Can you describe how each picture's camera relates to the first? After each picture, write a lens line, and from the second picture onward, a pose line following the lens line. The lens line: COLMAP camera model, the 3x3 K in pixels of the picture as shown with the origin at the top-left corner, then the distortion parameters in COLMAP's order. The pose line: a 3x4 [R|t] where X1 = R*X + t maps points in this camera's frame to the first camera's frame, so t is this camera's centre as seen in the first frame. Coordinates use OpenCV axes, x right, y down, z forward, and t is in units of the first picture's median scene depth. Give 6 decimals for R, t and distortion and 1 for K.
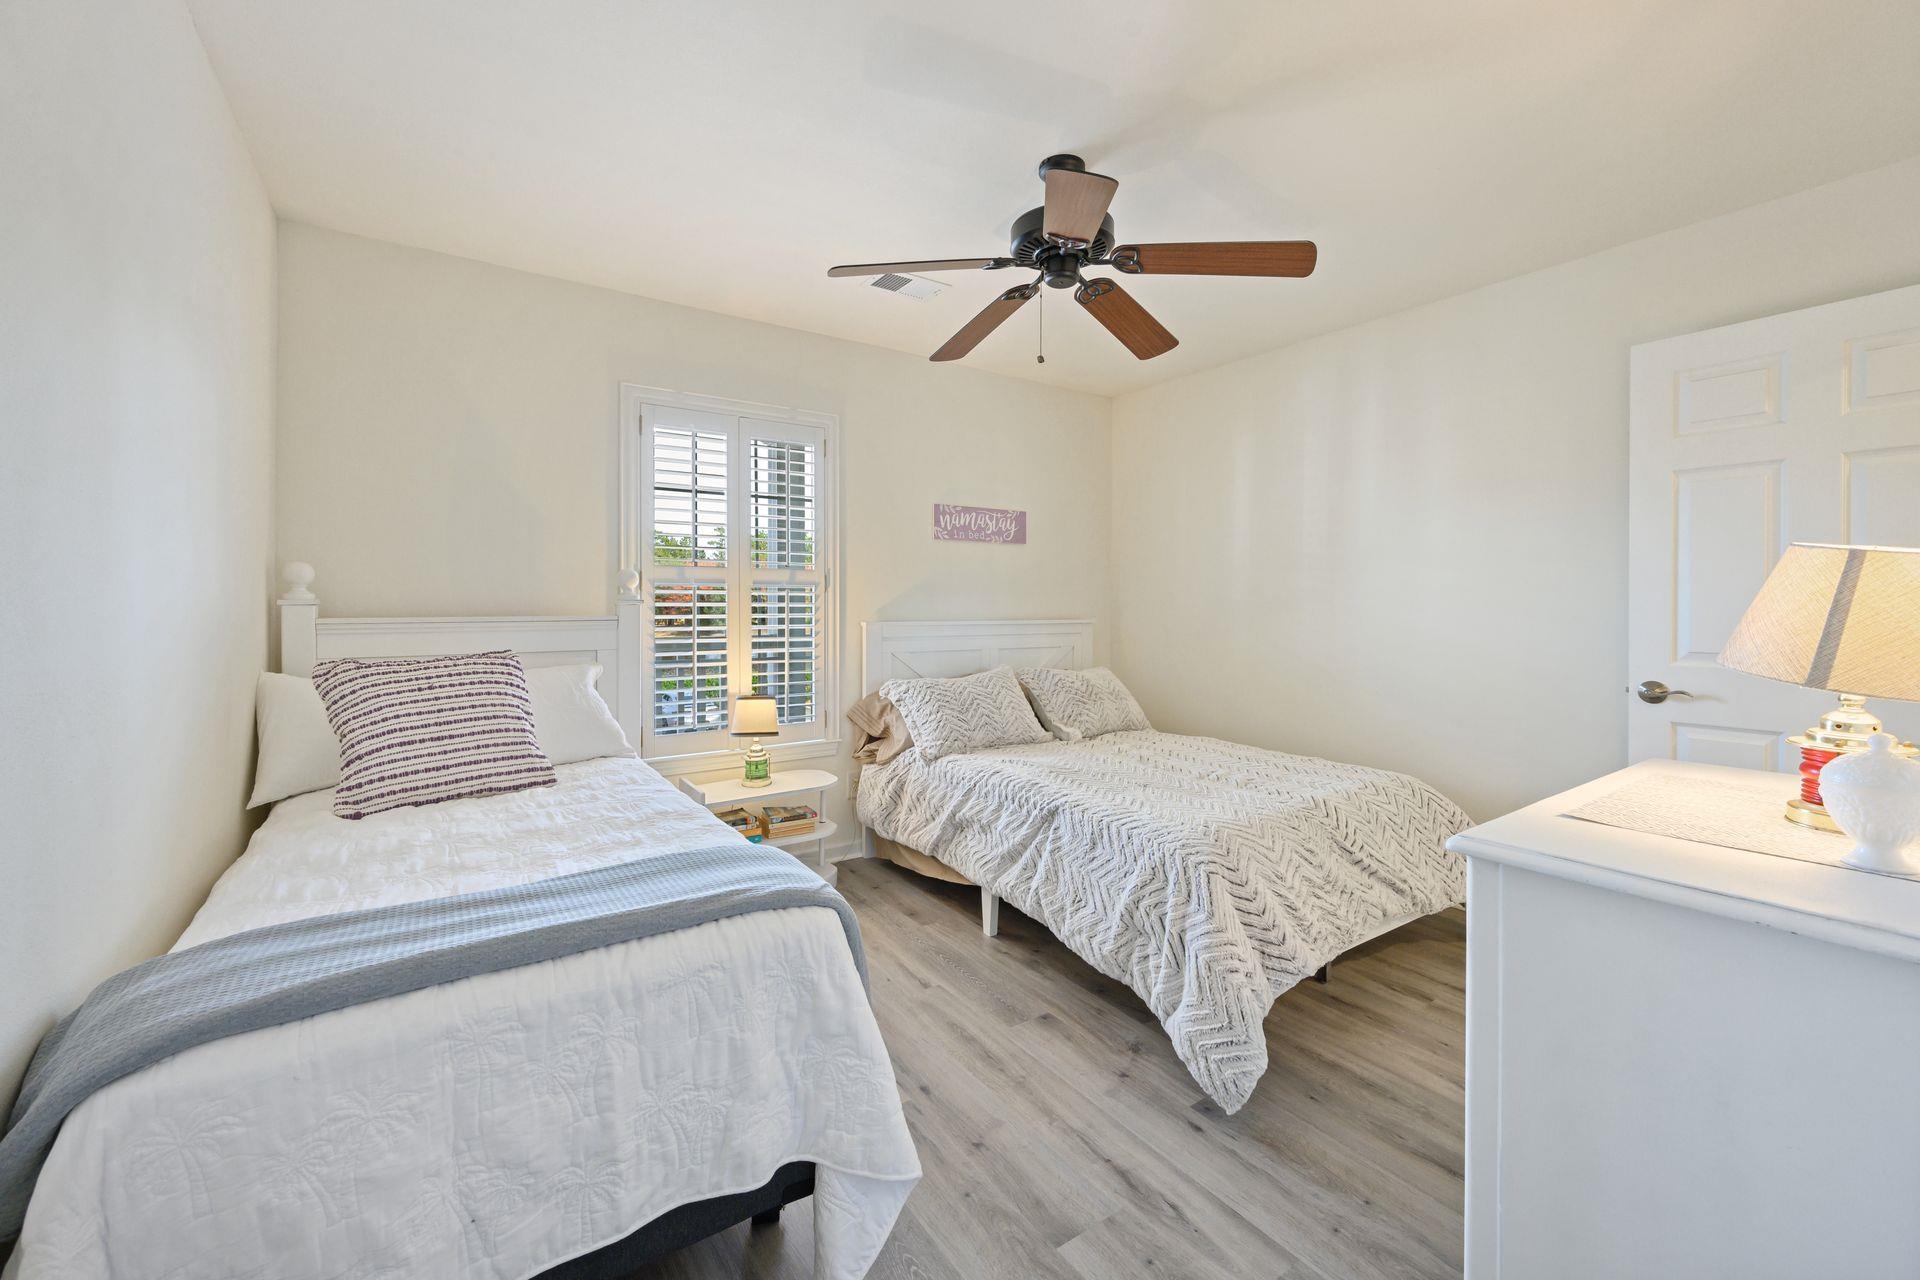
lens RADIAL K [[779.0, 0, 913.8], [0, 779.0, 601.6], [0, 0, 1]] dist [0.001449, 0.000667]
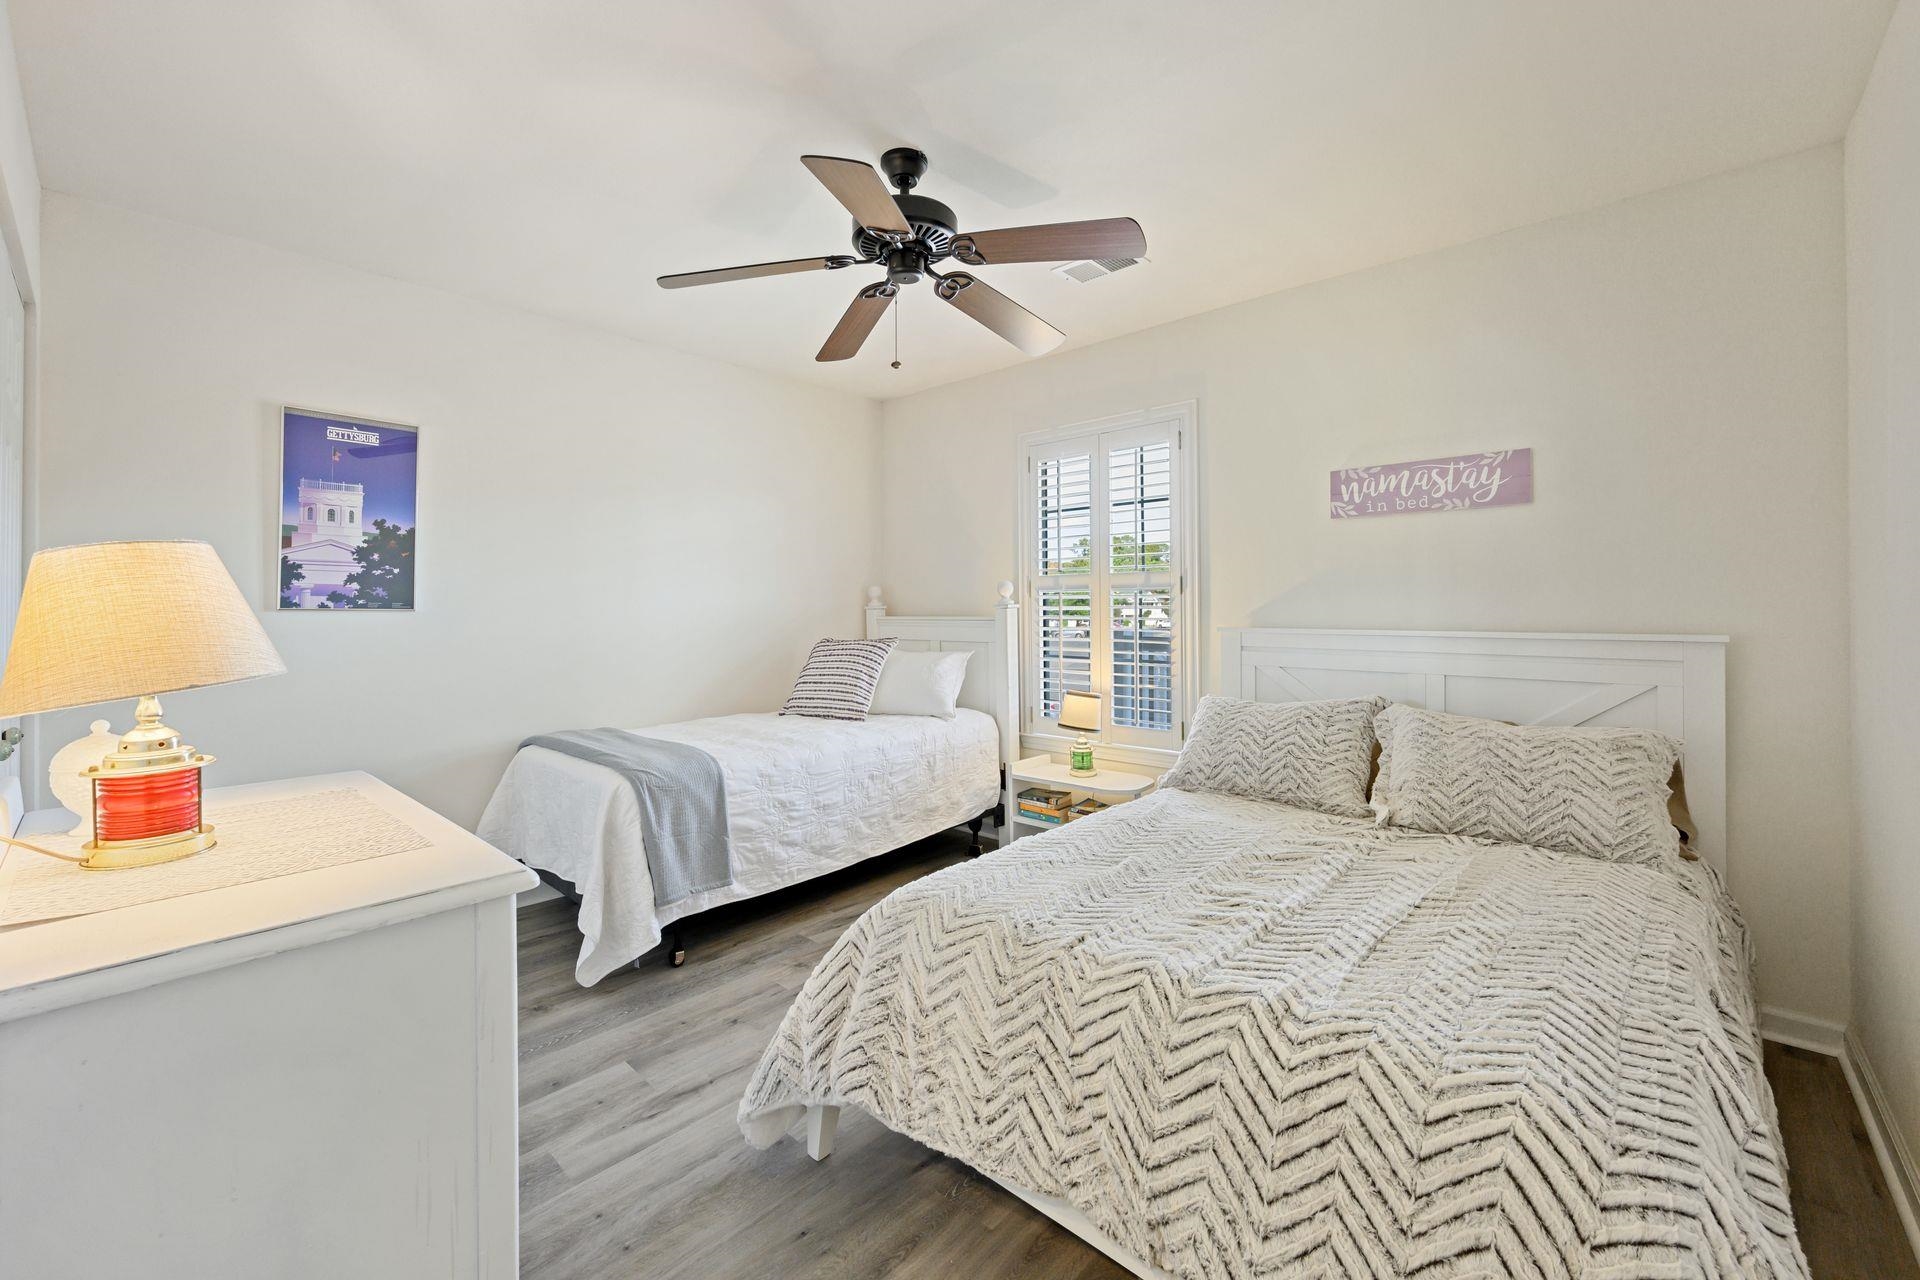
lens RADIAL K [[779.0, 0, 995.5], [0, 779.0, 609.0], [0, 0, 1]] dist [0.001449, 0.000667]
pose [[0.246485, 0.002314, -0.969144, 0.697055], [0.010441, 0.999933, 0.005043, -0.001493], [0.969090, -0.011362, 0.246445, 0.526564]]
